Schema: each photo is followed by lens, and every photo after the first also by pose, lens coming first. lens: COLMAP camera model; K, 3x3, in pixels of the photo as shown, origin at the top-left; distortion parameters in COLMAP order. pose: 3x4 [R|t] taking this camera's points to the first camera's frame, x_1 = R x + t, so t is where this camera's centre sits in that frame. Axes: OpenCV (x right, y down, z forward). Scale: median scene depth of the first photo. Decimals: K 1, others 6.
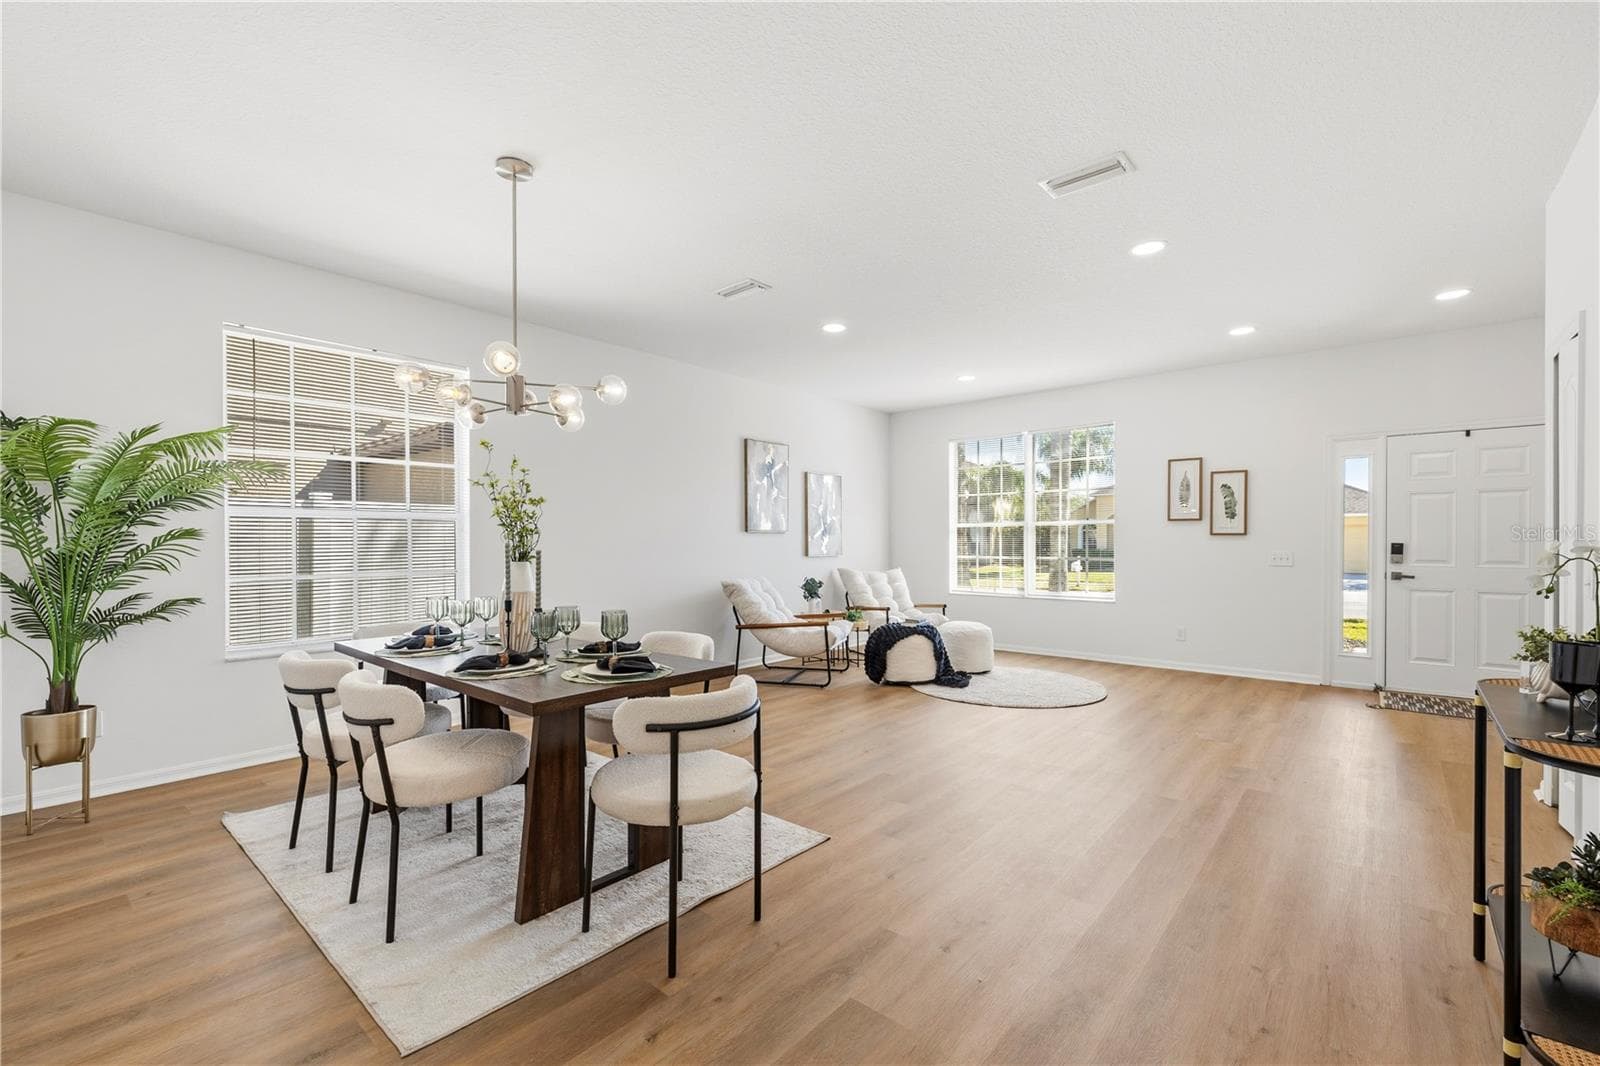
lens RADIAL K [[663.9, 0, 793.8], [0, 663.9, 537.9], [0, 0, 1]] dist [0.001029, -0.000027]
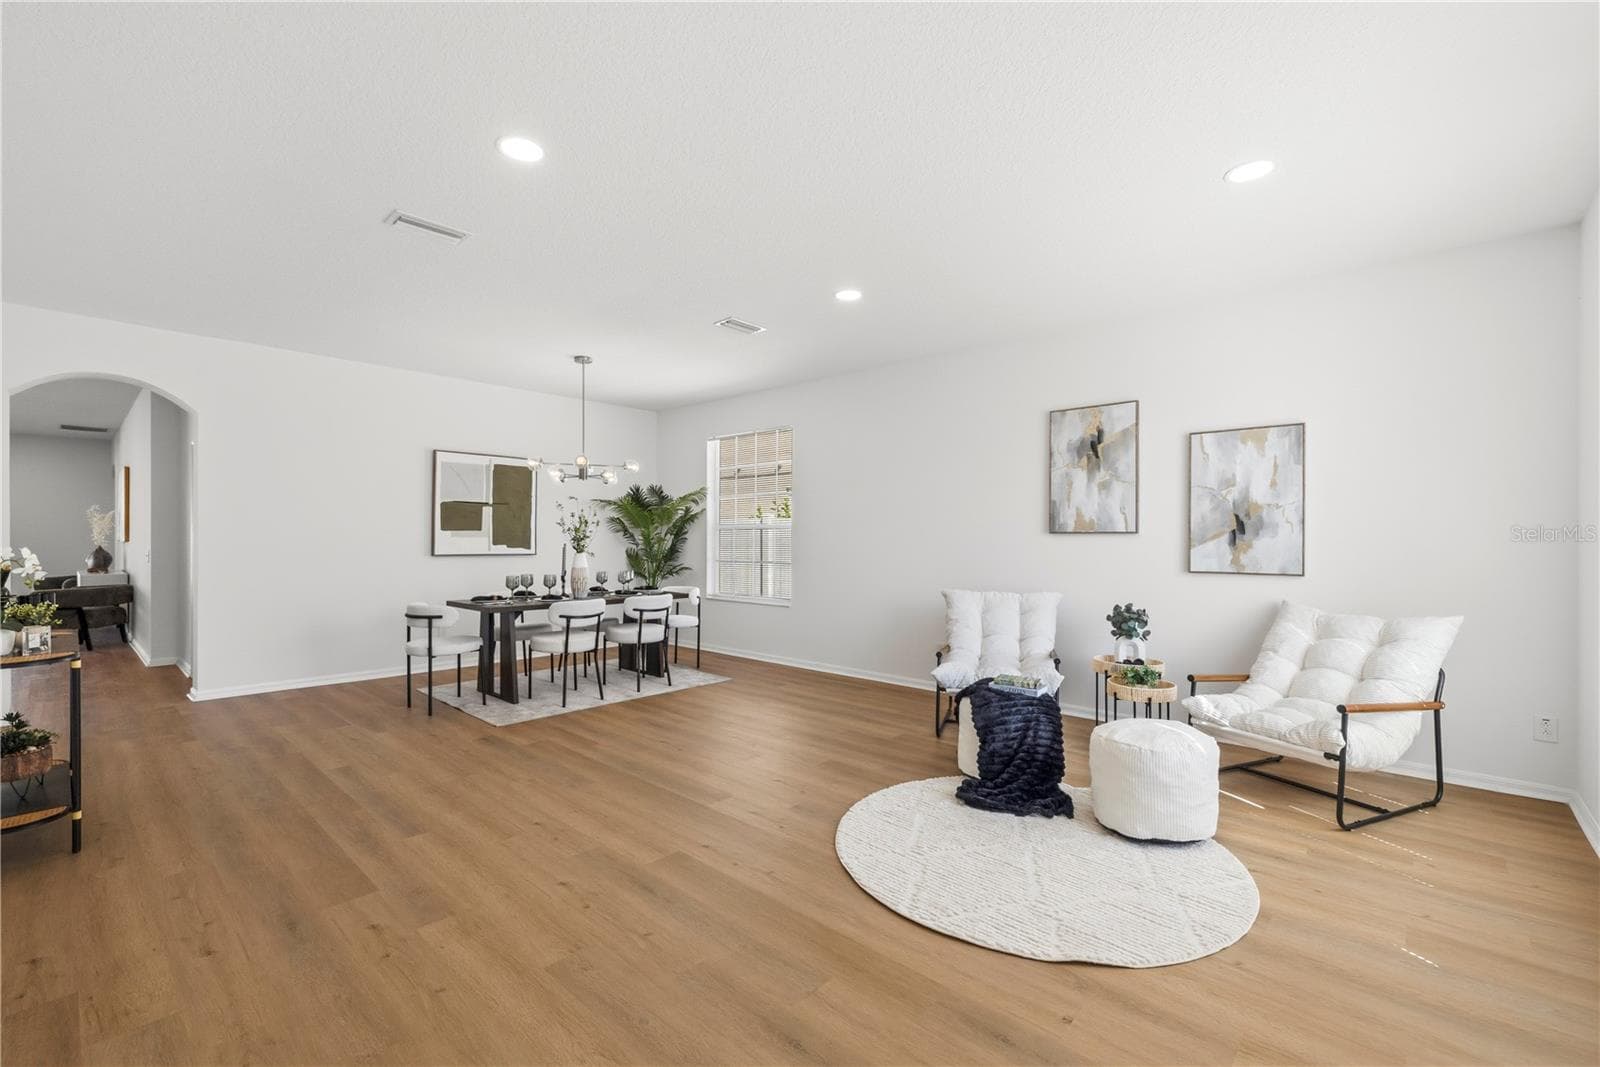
lens RADIAL K [[663.9, 0, 793.8], [0, 663.9, 538.4], [0, 0, 1]] dist [0.001029, -0.000027]
pose [[-0.004578, 0.008254, -0.999955, 0.778163], [-0.000526, 0.999966, 0.008256, -0.011592], [0.999989, 0.000564, -0.004574, 0.803213]]
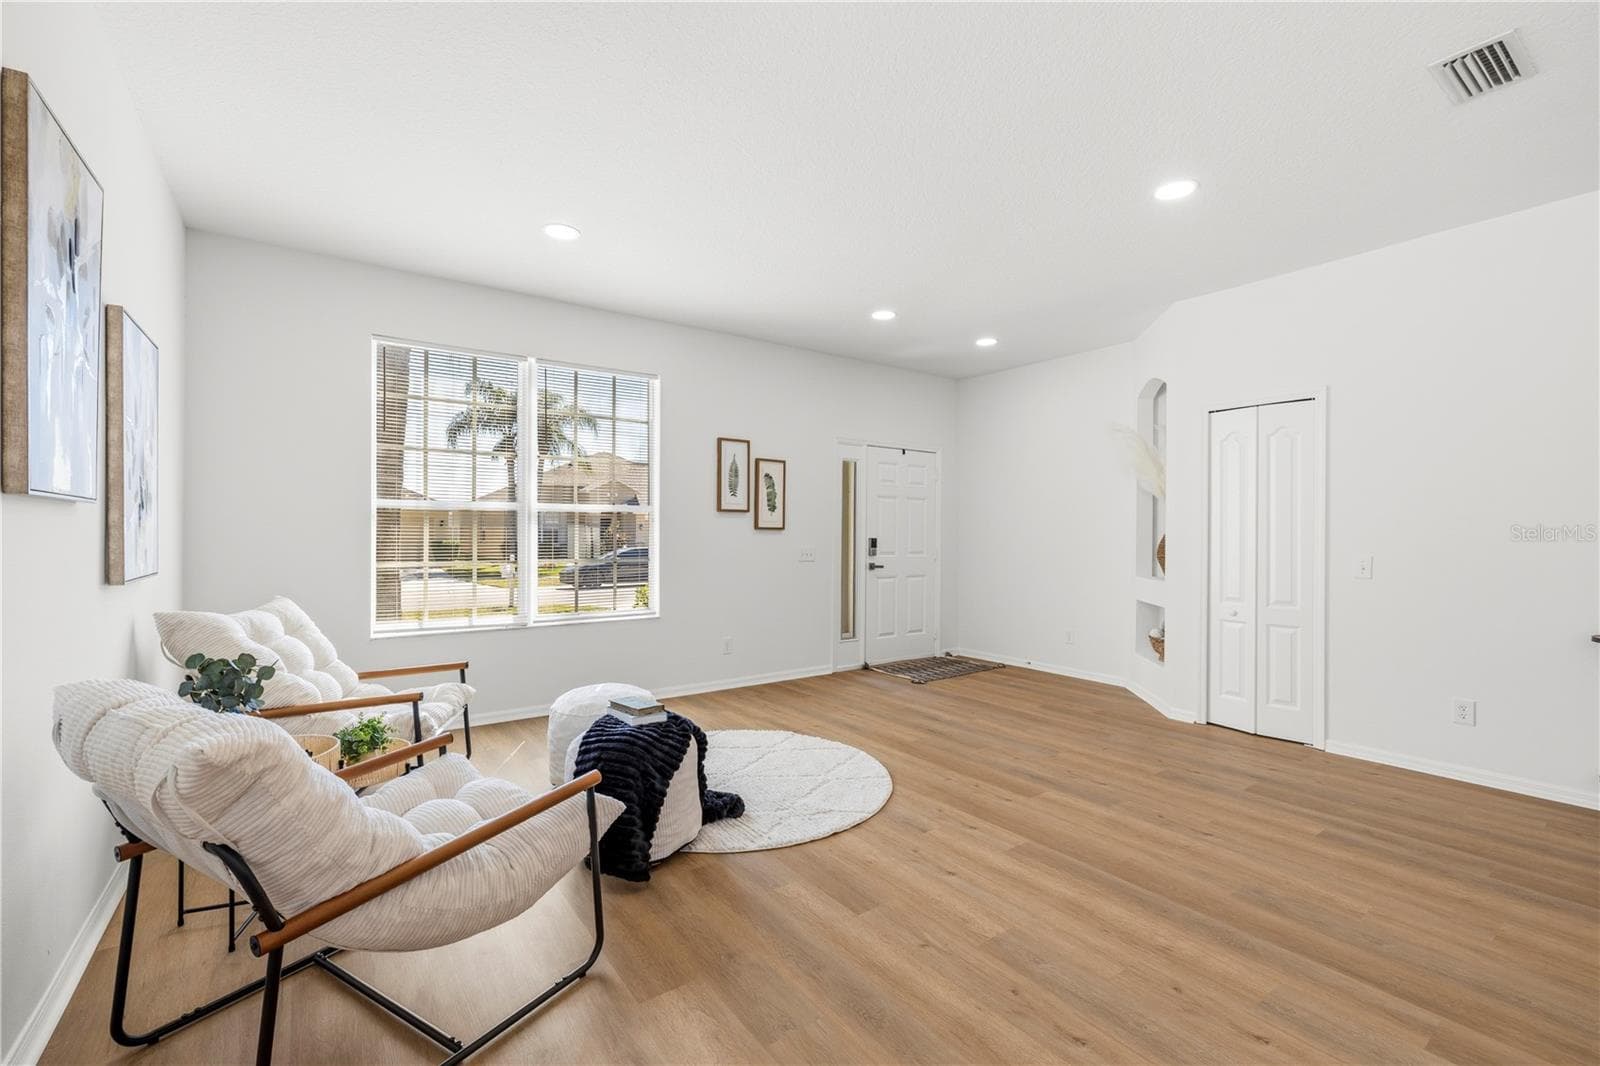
lens RADIAL K [[682.3, 0, 766.5], [0, 682.3, 526.4], [0, 0, 1]] dist [0.000478, -0.000046]
pose [[0.242240, 0.009861, 0.970166, -0.265595], [-0.012446, 0.999898, -0.007055, -0.001838], [-0.970137, -0.010366, 0.242337, 0.794968]]
